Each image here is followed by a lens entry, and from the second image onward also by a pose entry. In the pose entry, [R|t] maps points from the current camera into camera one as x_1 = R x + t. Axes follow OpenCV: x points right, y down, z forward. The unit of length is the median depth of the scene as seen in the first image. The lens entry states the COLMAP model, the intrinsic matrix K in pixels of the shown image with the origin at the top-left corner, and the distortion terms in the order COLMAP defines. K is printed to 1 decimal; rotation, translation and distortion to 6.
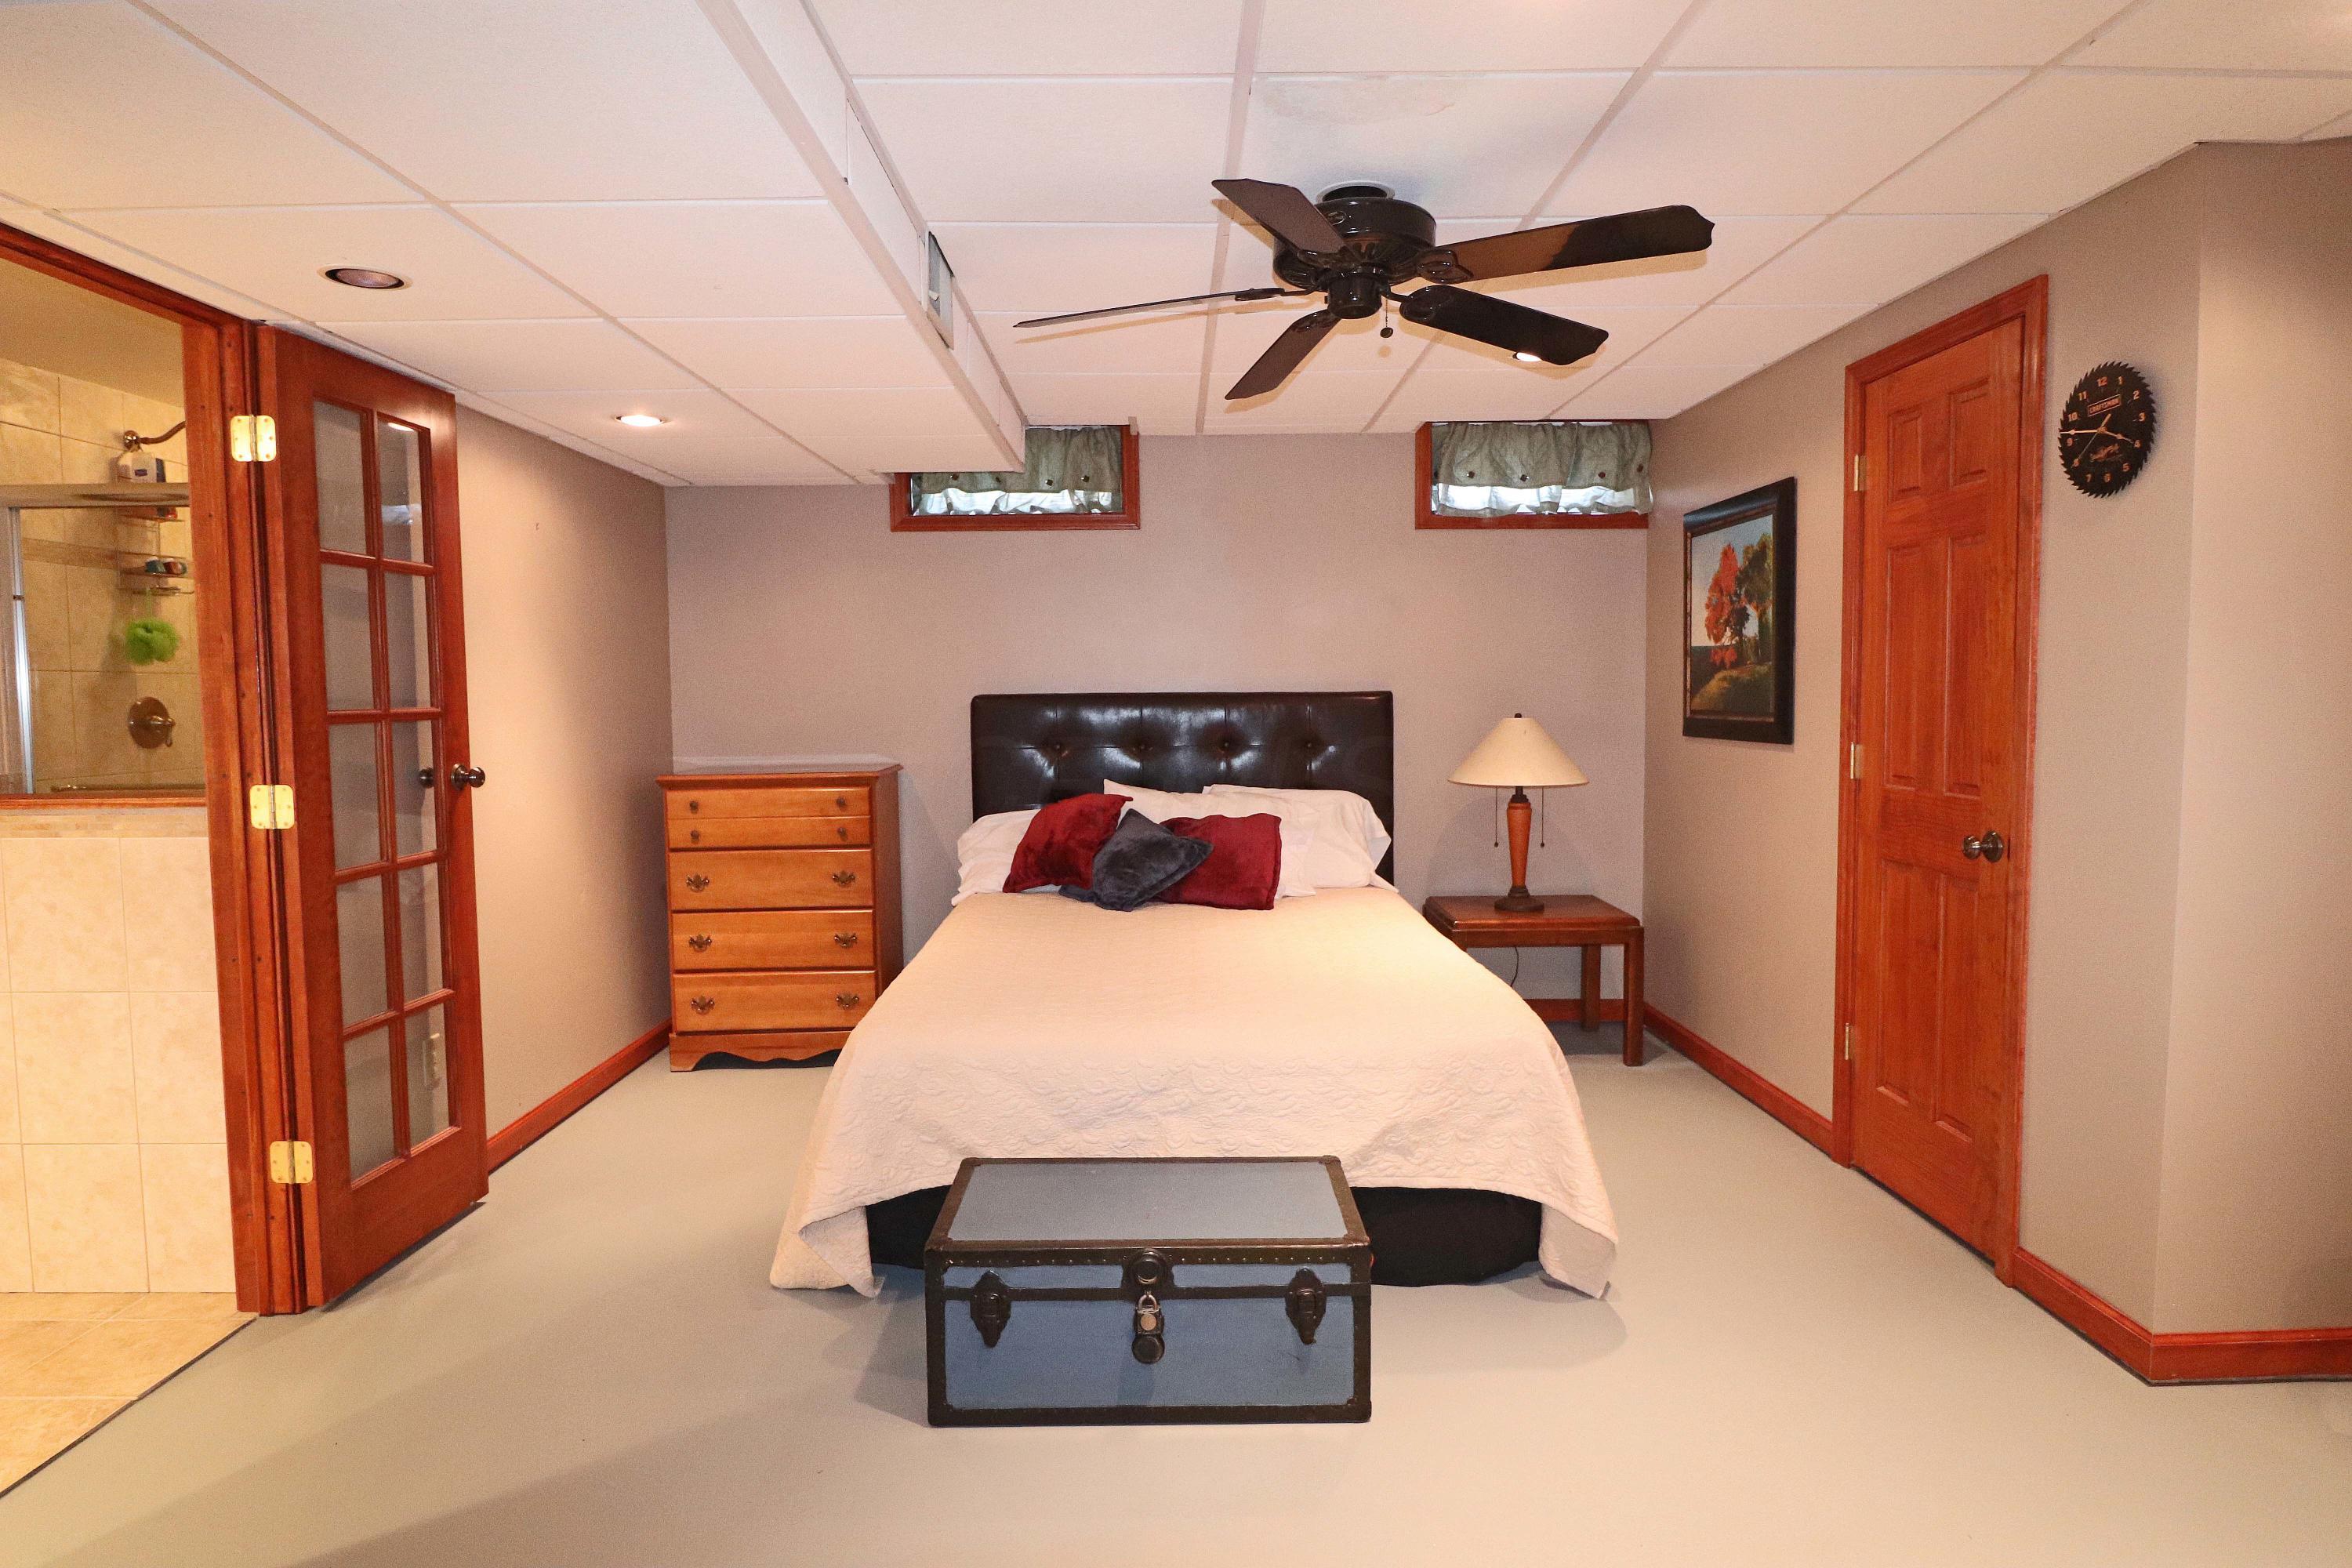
lens RADIAL K [[1279.0, 0, 1175.4], [0, 1279.0, 781.5], [0, 0, 1]] dist [-0.001217, -0.007656]
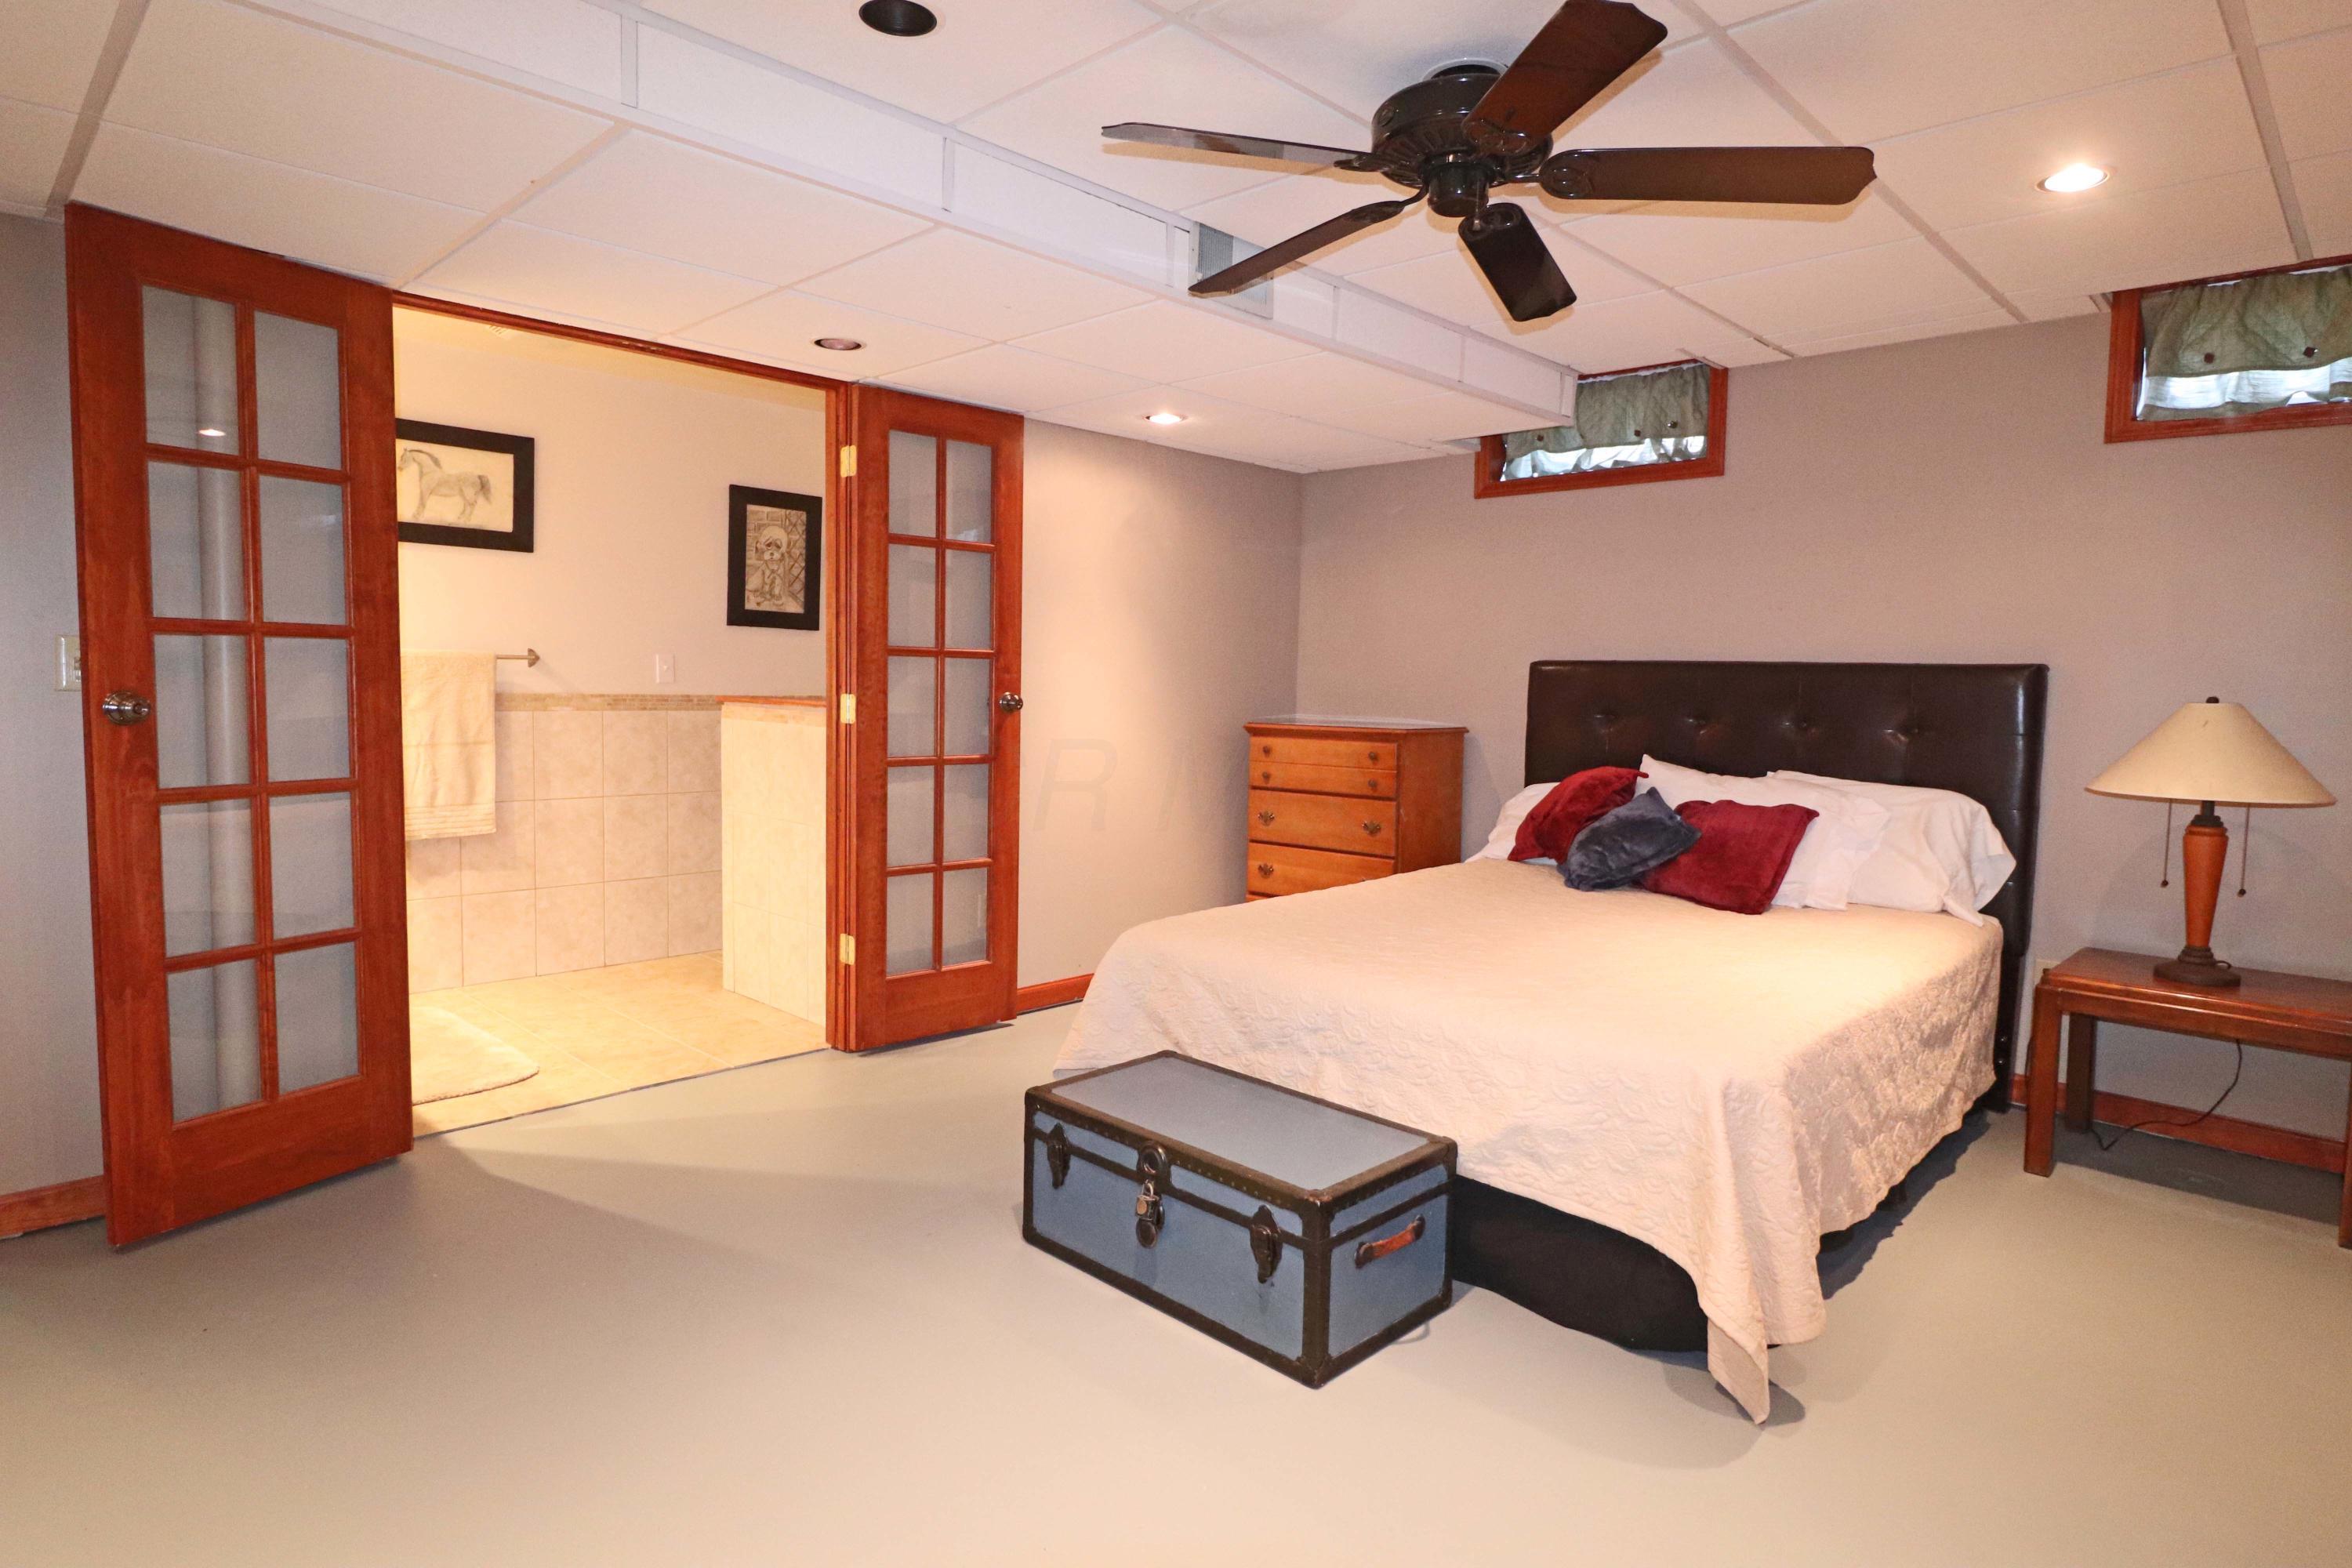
lens RADIAL K [[1279.0, 0, 1169.0], [0, 1279.0, 783.7], [0, 0, 1]] dist [-0.001217, -0.007656]
pose [[0.706670, 0.082978, -0.702661, 0.369774], [-0.079967, 0.996103, 0.037207, 0.013047], [0.703010, 0.029896, 0.710551, 0.122541]]
